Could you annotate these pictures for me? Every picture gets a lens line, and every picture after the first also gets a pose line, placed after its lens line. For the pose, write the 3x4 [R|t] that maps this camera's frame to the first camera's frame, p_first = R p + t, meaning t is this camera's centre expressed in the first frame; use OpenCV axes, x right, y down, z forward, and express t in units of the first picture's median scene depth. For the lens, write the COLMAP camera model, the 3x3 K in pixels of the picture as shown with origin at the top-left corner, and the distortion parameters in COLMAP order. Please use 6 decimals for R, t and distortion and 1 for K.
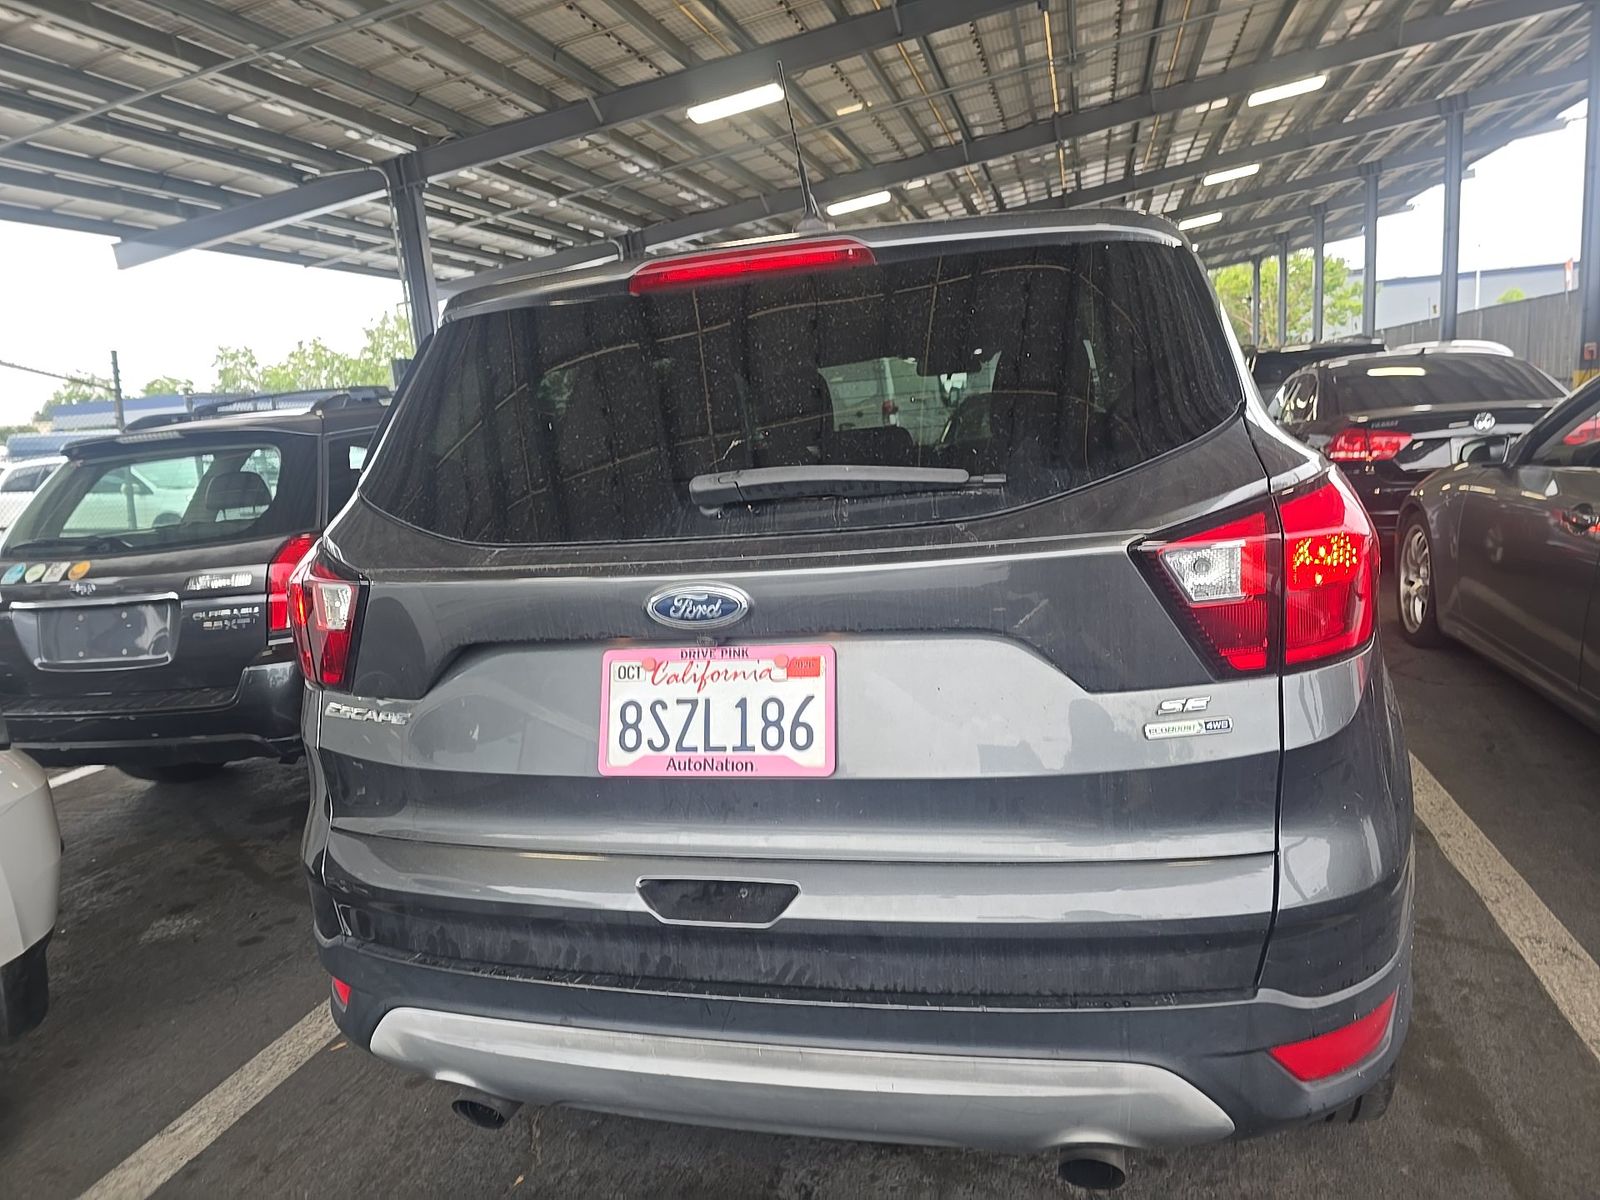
lens RADIAL K [[1081.9, 0, 800.0], [0, 1081.9, 600.0], [0, 0, 1]] dist [0.061986, -0.058869]
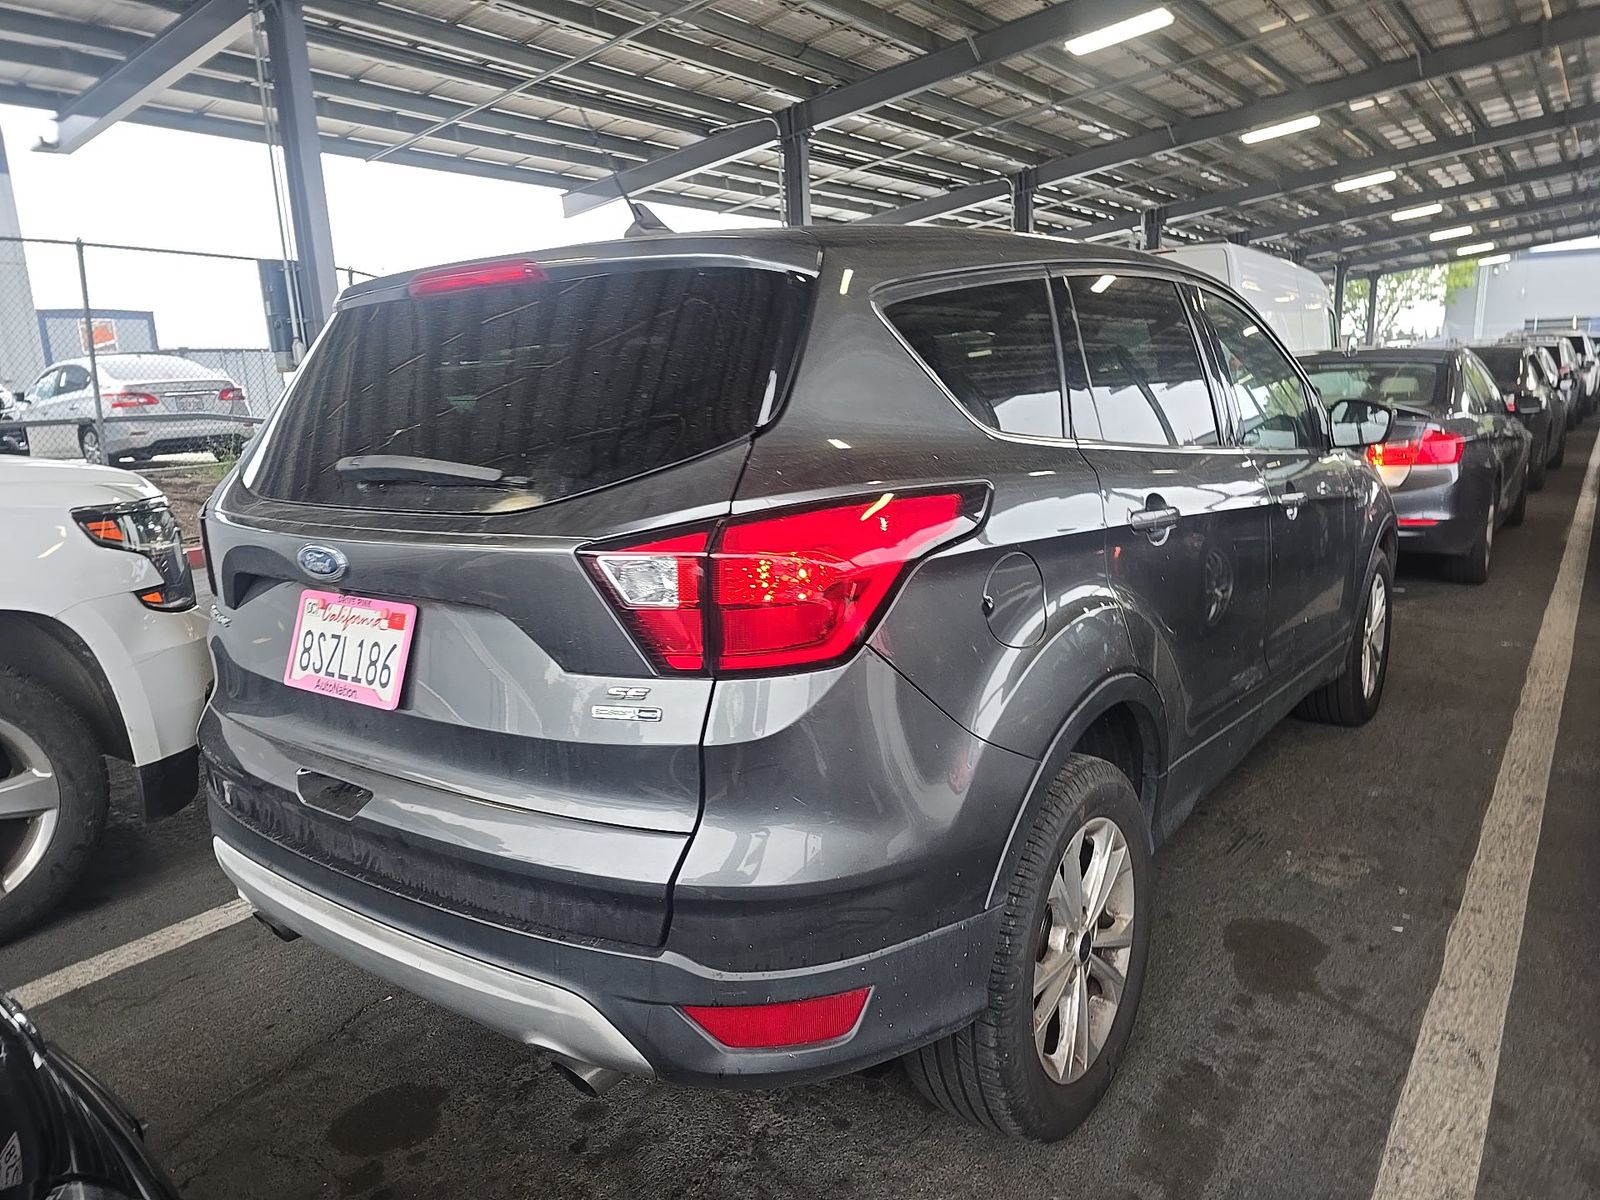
lens RADIAL K [[1087.3, 0, 811.5], [0, 1087.3, 599.2], [0, 0, 1]] dist [0.082210, -0.098595]
pose [[0.928994, 0.115495, -0.351611, 0.081911], [-0.096897, 0.992822, 0.070103, -0.008917], [0.357184, -0.031055, 0.933518, 0.000512]]
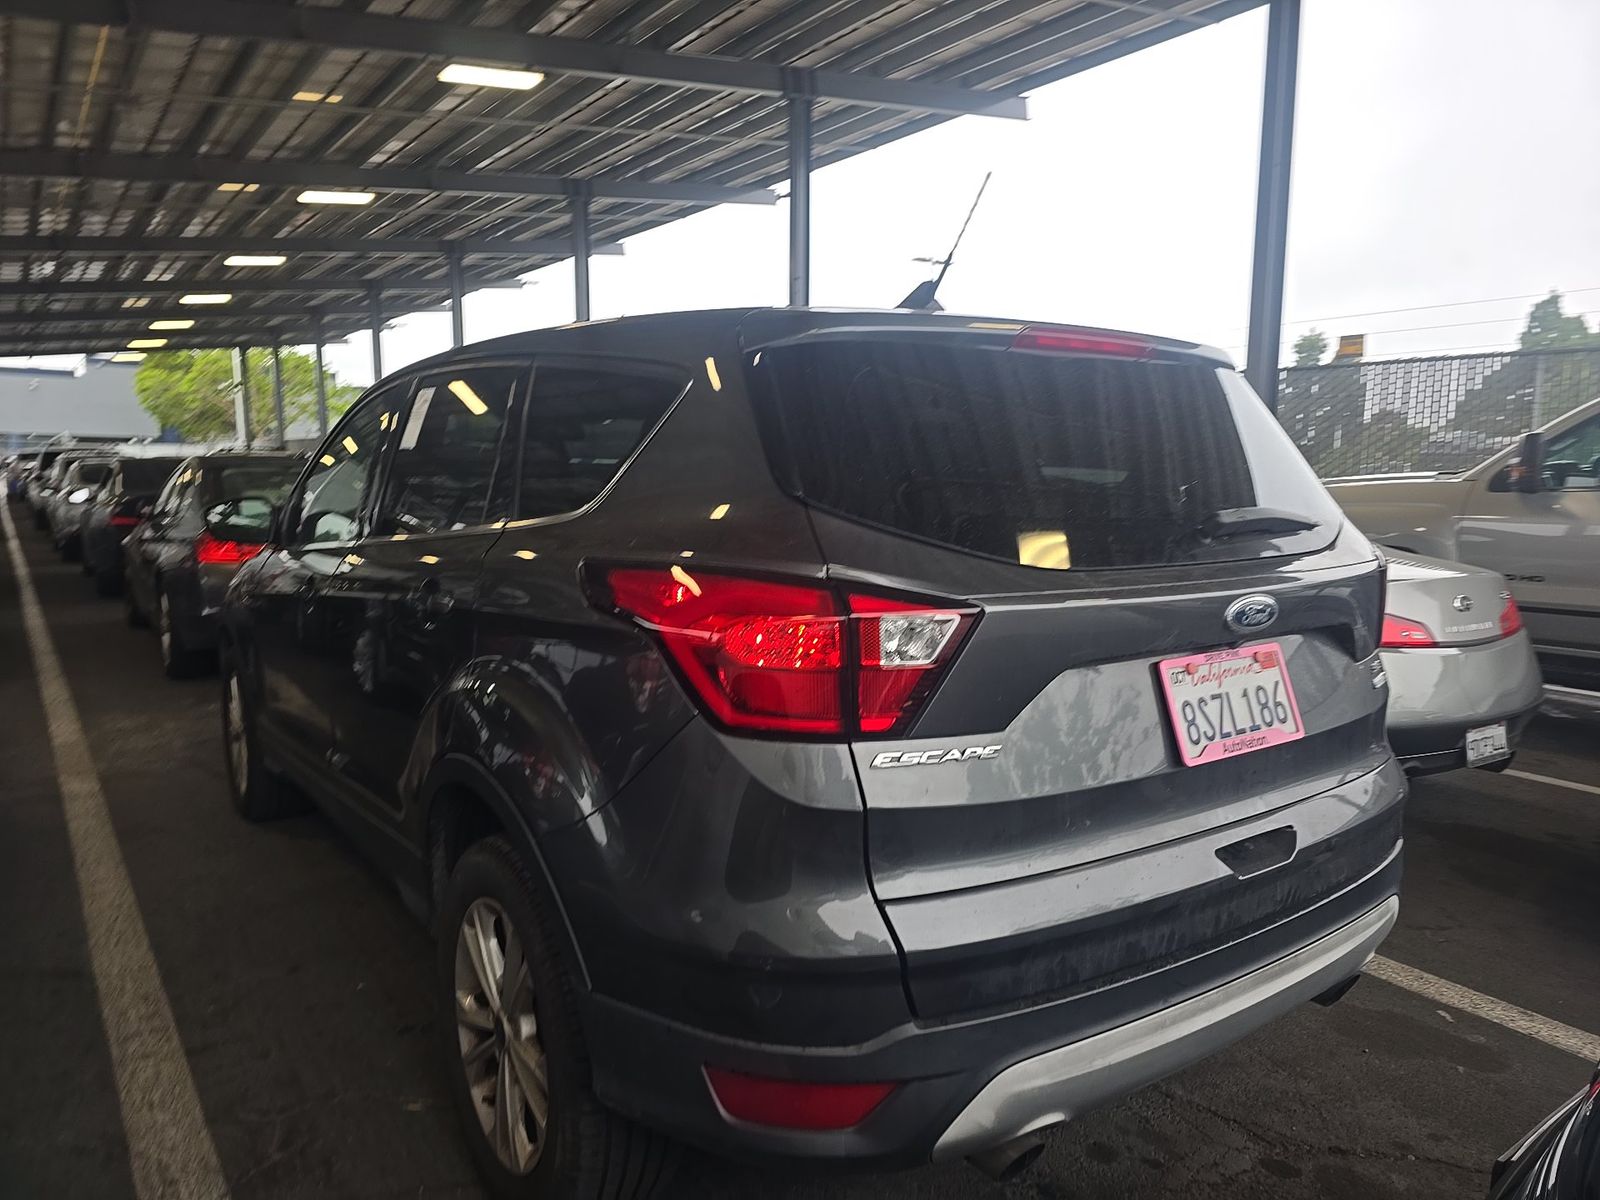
lens RADIAL K [[1081.9, 0, 800.0], [0, 1081.9, 600.0], [0, 0, 1]] dist [0.061986, -0.058869]
pose [[0.629841, -0.011811, 0.776634, -0.129322], [0.077377, 0.995865, -0.047607, 0.000733], [-0.772860, 0.090078, 0.628150, 0.055957]]
